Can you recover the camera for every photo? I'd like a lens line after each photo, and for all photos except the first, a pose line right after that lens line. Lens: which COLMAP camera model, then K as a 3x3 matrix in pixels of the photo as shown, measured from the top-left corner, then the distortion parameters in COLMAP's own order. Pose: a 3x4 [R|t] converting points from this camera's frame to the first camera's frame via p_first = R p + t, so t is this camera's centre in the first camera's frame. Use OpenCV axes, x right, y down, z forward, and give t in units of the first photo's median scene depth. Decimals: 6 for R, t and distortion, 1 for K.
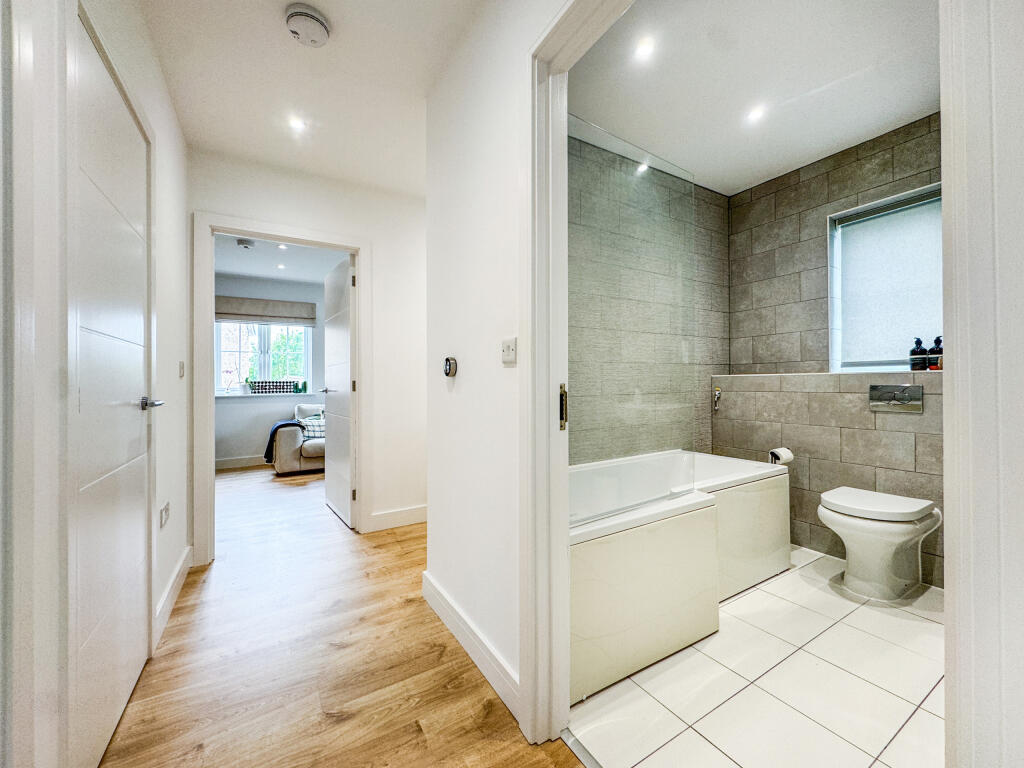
lens RADIAL K [[412.7, 0, 523.2], [0, 412.7, 377.5], [0, 0, 1]] dist [-0.000174, 0.000039]
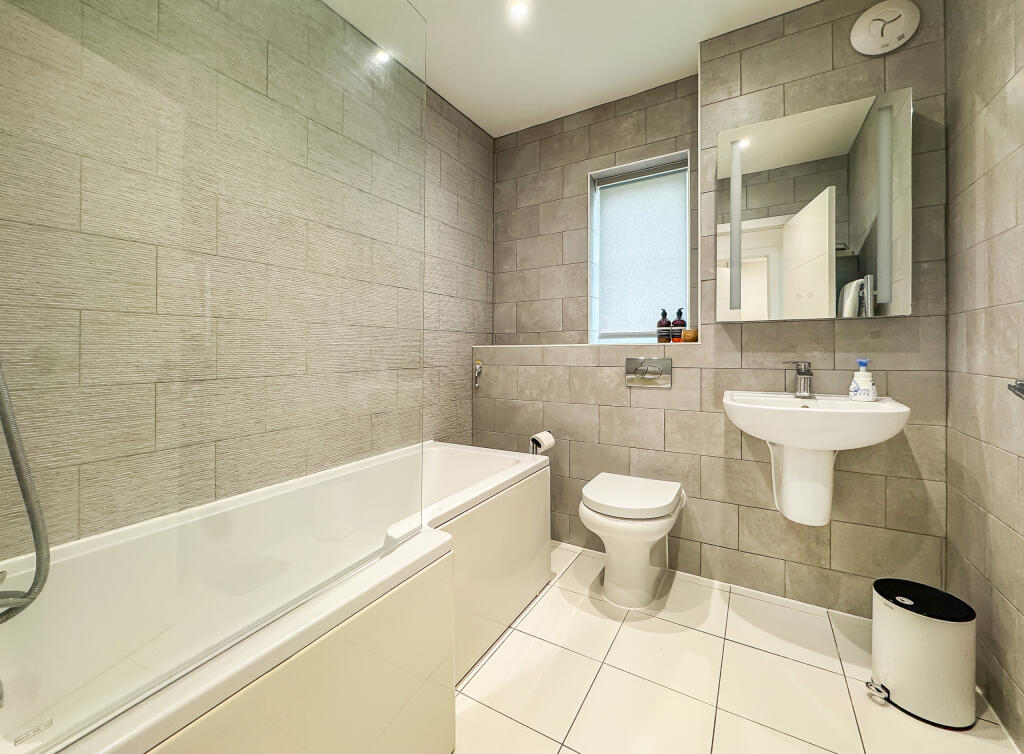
lens RADIAL K [[416.4, 0, 512.1], [0, 416.4, 349.5], [0, 0, 1]] dist [-0.000008, -0.000010]
pose [[0.886851, 0.008455, 0.461979, 0.163120], [-0.009987, 0.999950, 0.000870, 0.001058], [-0.461948, -0.005385, 0.886891, 0.255976]]
